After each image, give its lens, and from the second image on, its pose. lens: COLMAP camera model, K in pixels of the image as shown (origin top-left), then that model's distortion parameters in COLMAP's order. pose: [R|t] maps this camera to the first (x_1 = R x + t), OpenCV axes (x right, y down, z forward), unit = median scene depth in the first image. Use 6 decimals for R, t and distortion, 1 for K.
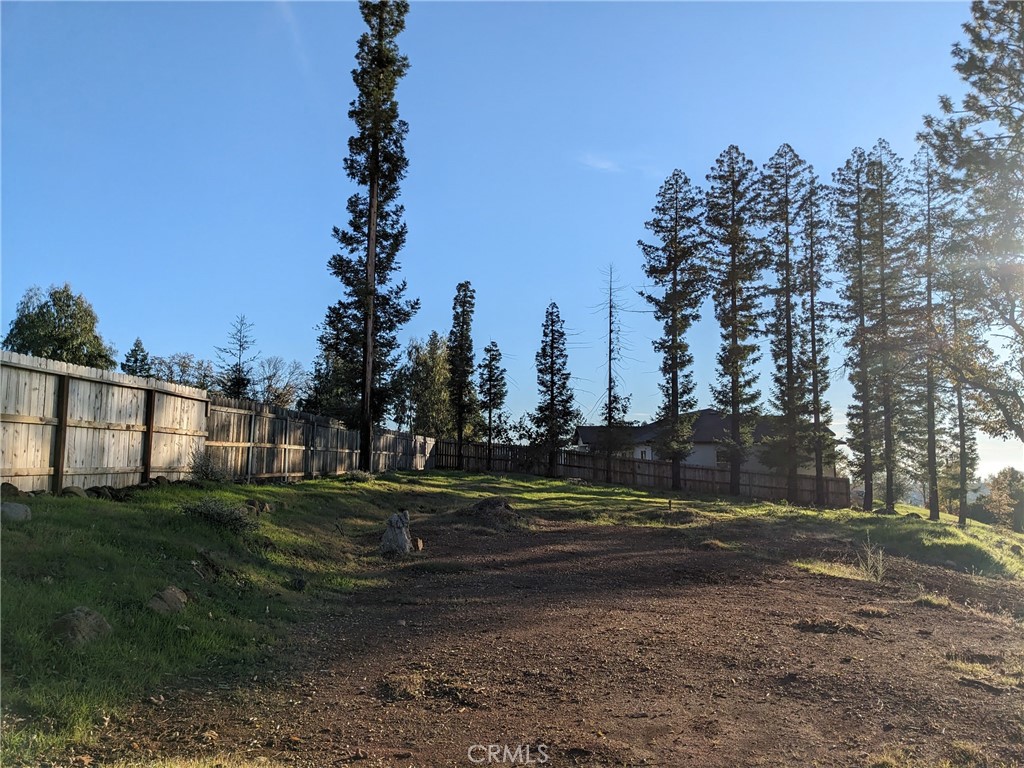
lens RADIAL K [[803.5, 0, 507.9], [0, 803.5, 359.8], [0, 0, 1]] dist [0.066690, -0.098374]
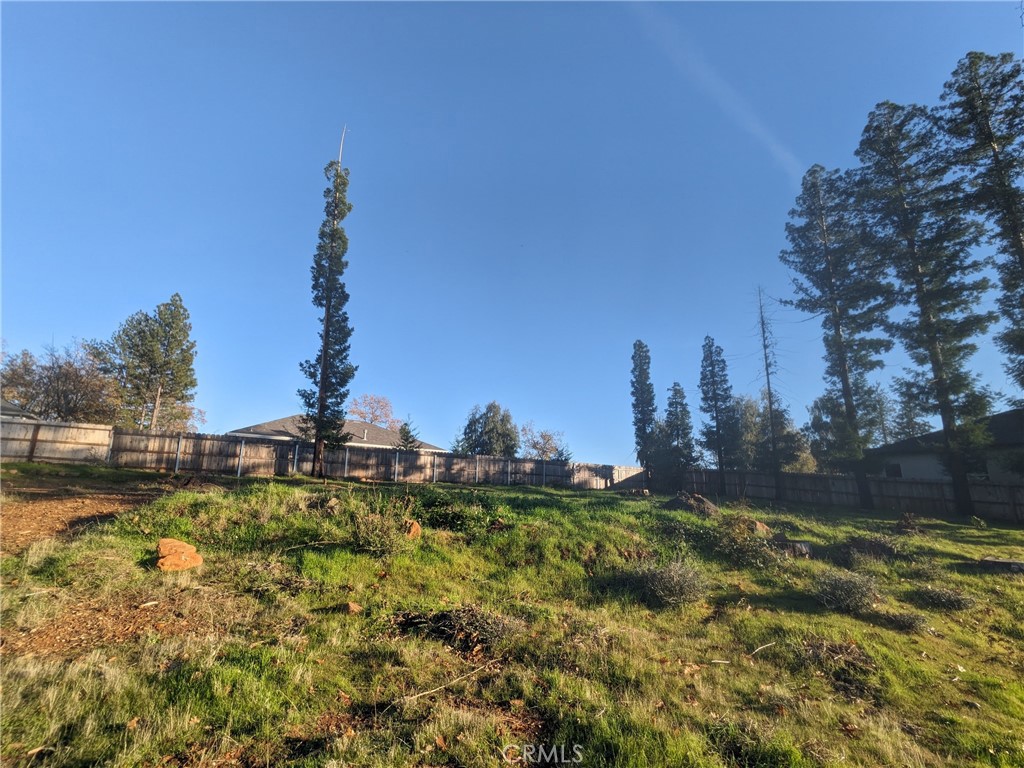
lens RADIAL K [[490.9, 0, 516.9], [0, 490.9, 386.4], [0, 0, 1]] dist [-0.007482, 0.003526]
pose [[0.530665, -0.205325, -0.822336, 0.457786], [0.087240, 0.978293, -0.187968, 0.099743], [0.843080, 0.028007, 0.537058, 0.409293]]
